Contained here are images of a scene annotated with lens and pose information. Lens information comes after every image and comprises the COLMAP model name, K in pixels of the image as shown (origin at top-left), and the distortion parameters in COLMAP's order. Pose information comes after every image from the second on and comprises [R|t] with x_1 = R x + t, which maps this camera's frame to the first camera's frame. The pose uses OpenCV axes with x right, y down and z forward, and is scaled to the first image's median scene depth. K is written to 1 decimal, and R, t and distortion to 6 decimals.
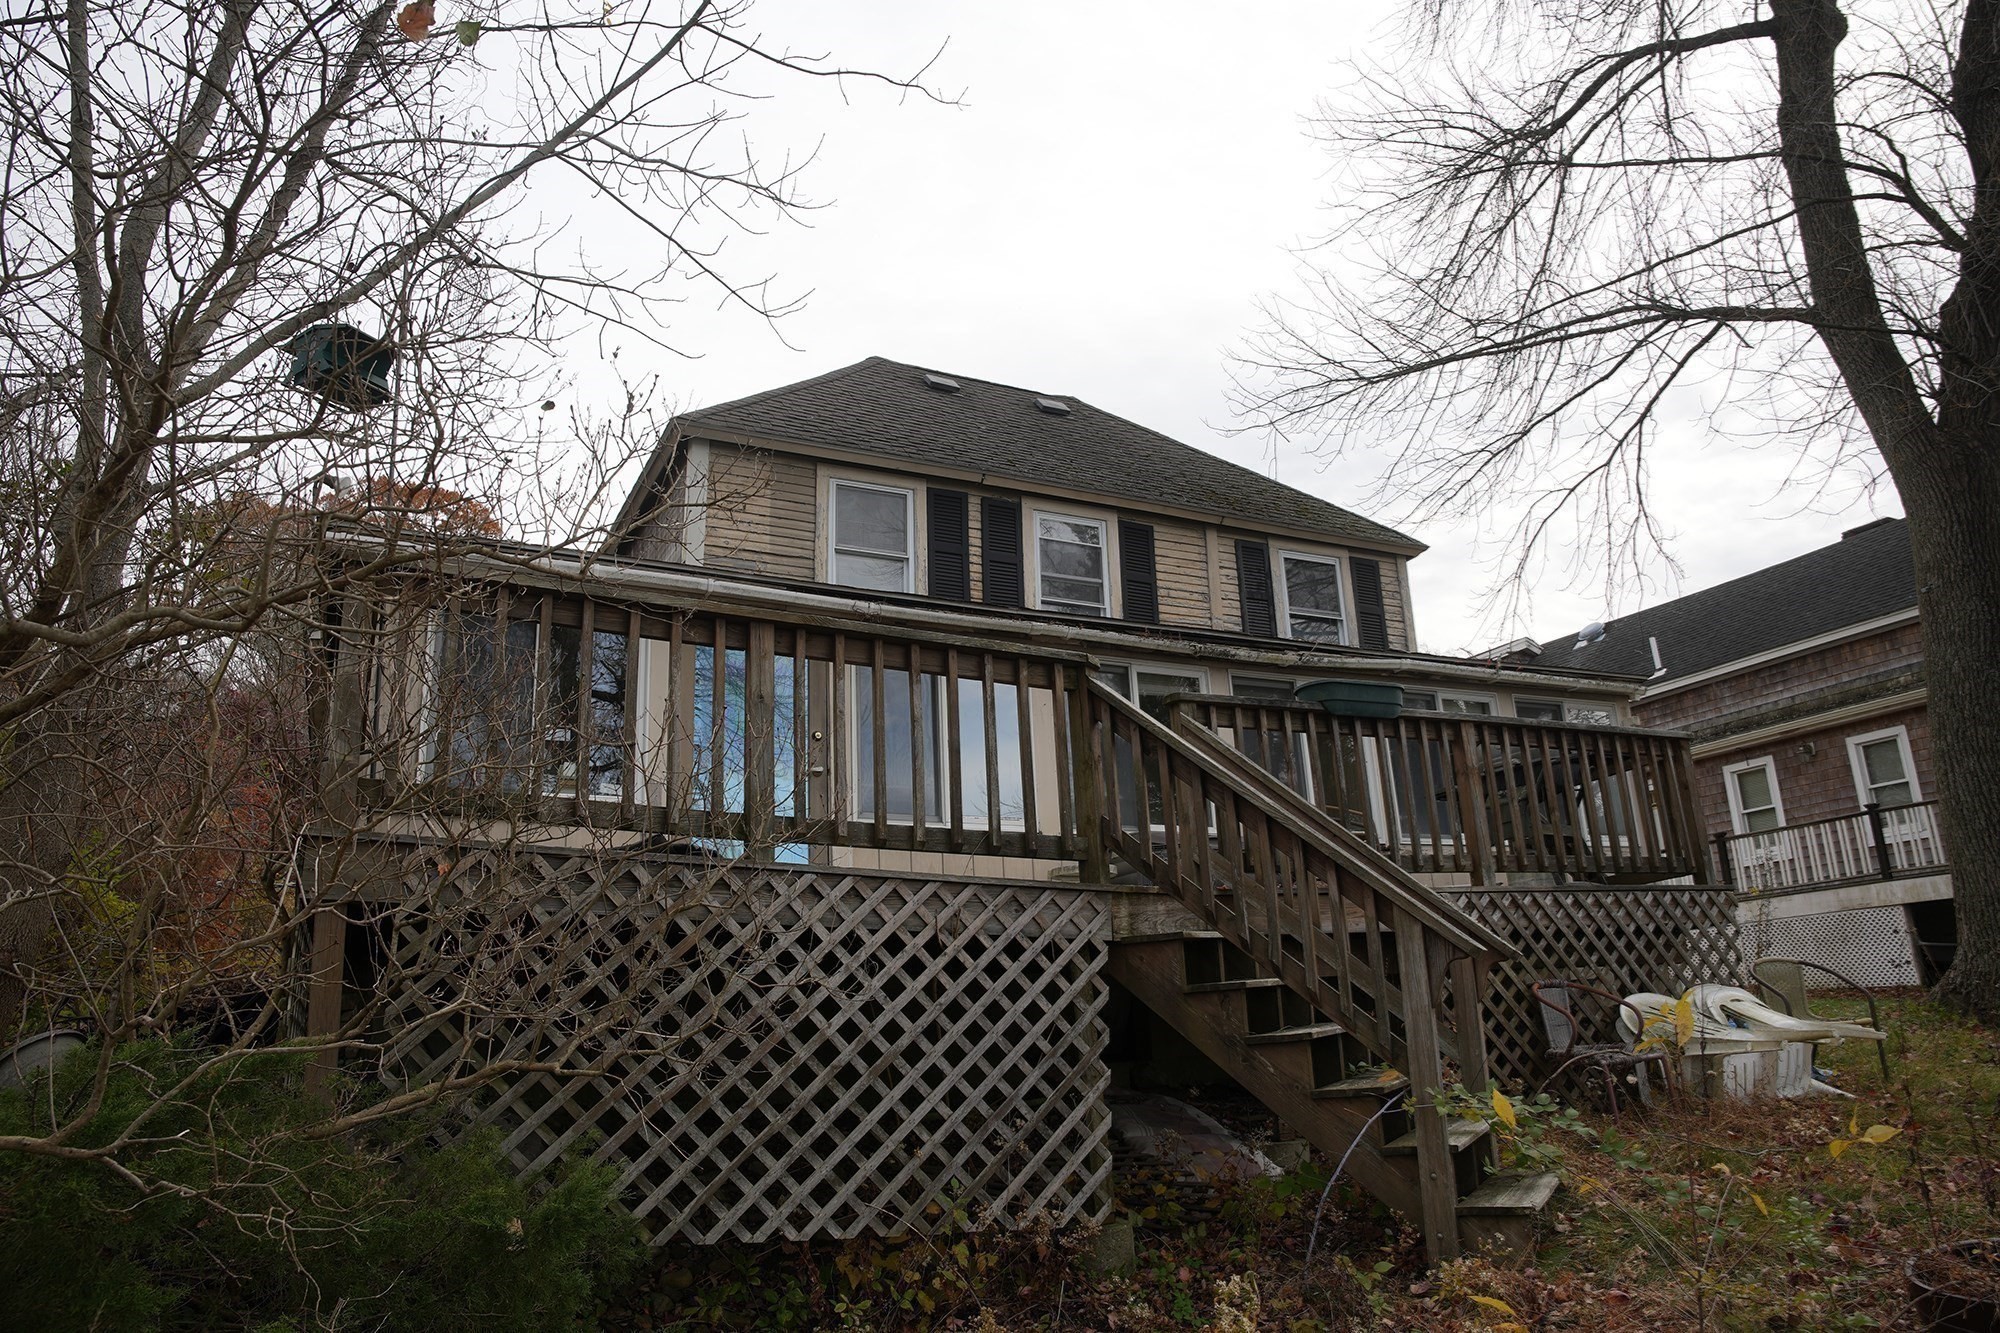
lens RADIAL K [[1386.2, 0, 1000.0], [0, 1386.2, 666.5], [0, 0, 1]] dist [-0.104835, 0.002786]
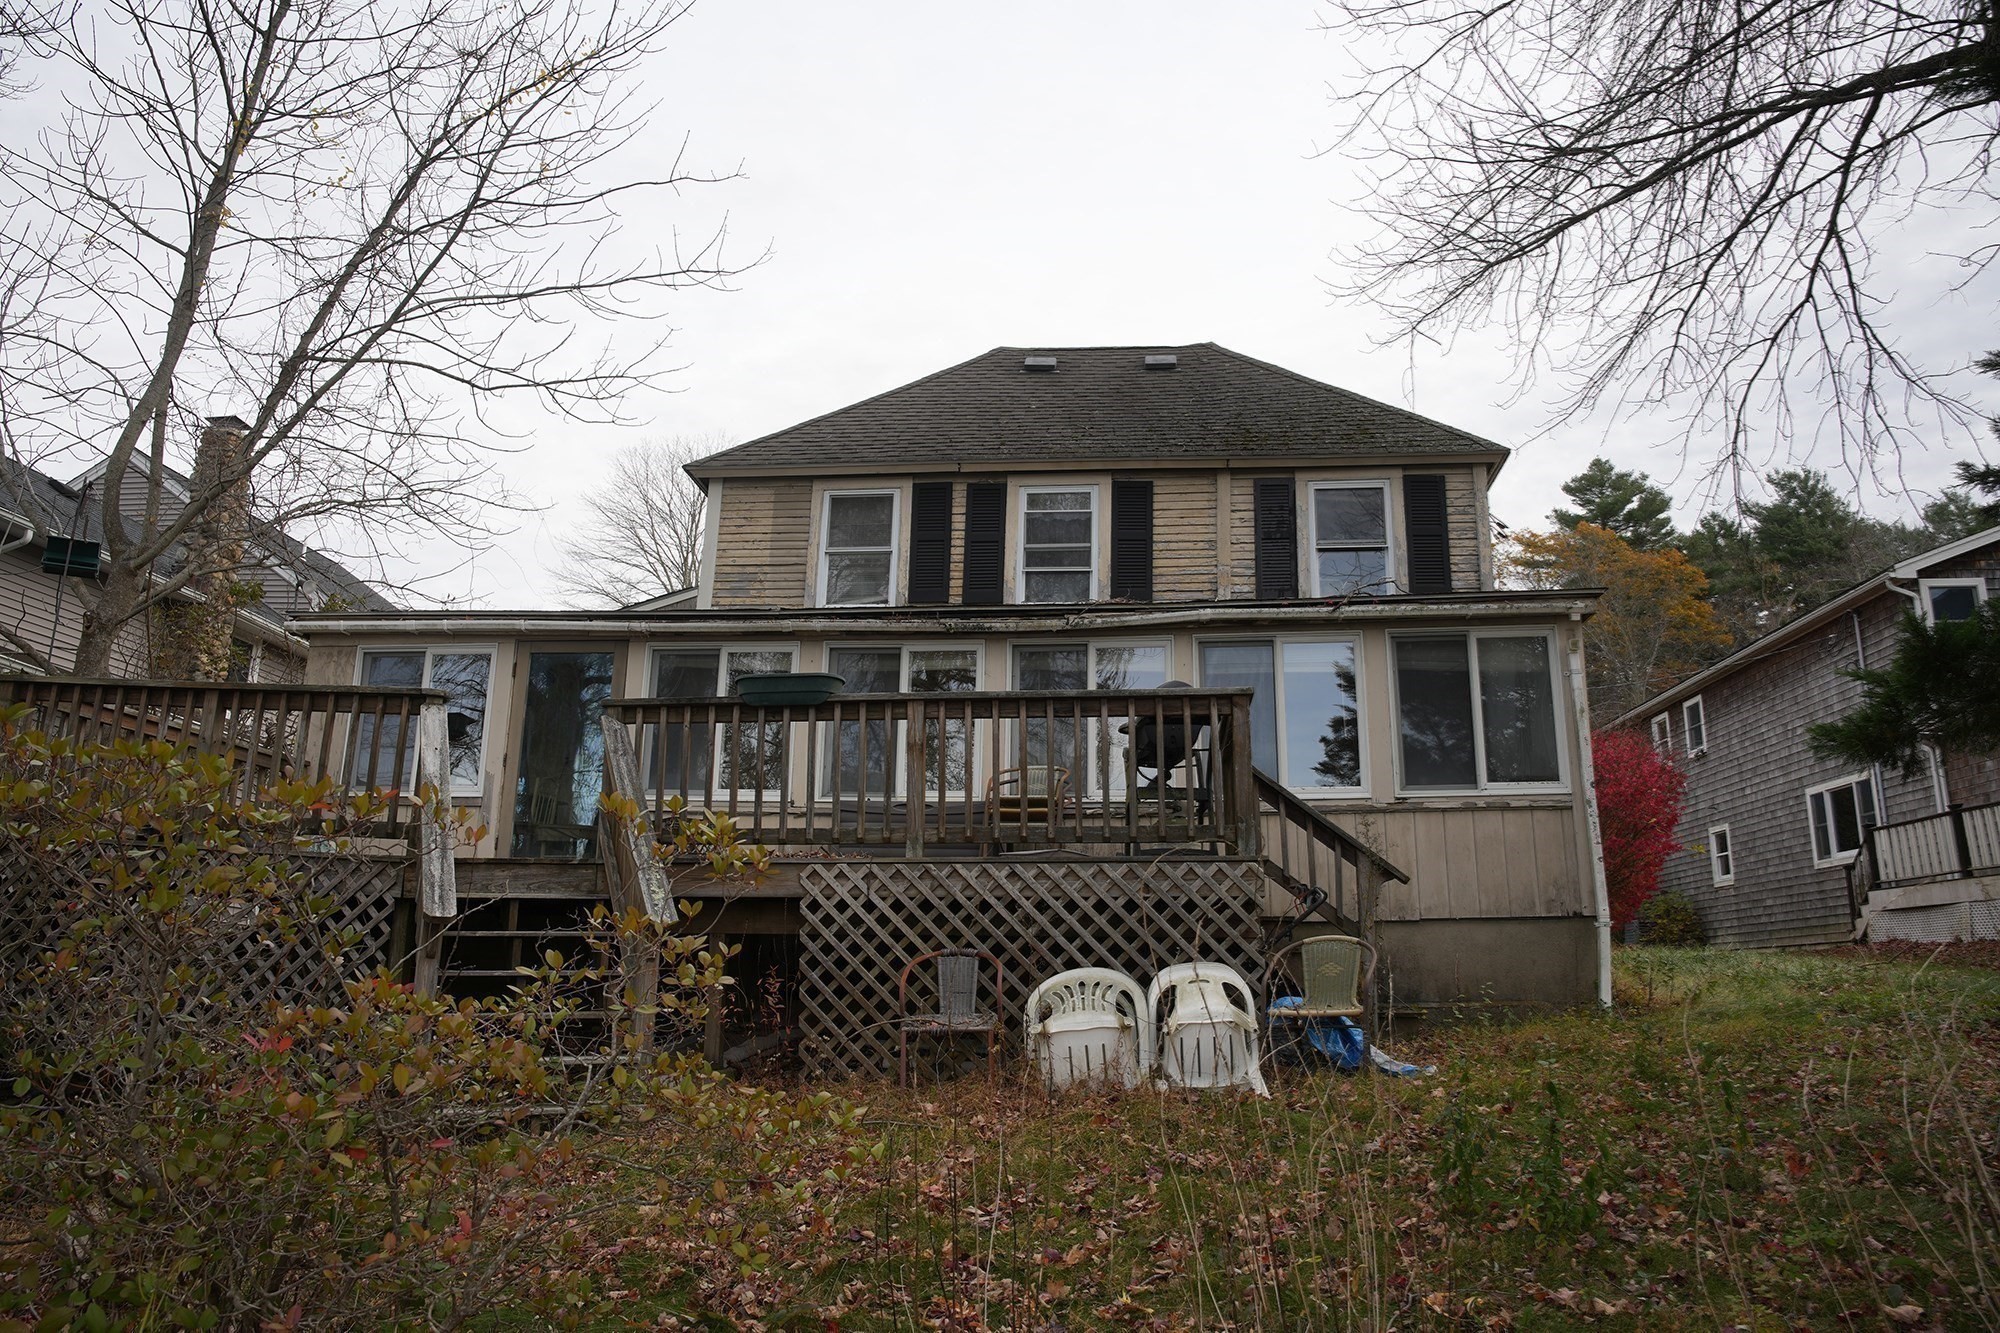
lens RADIAL K [[1386.2, 0, 1000.0], [0, 1386.2, 666.5], [0, 0, 1]] dist [-0.104835, 0.002786]
pose [[0.837805, -0.073120, -0.541050, 0.583599], [0.101004, 0.994643, 0.021982, -0.000726], [0.536545, -0.073065, 0.840703, 0.090770]]
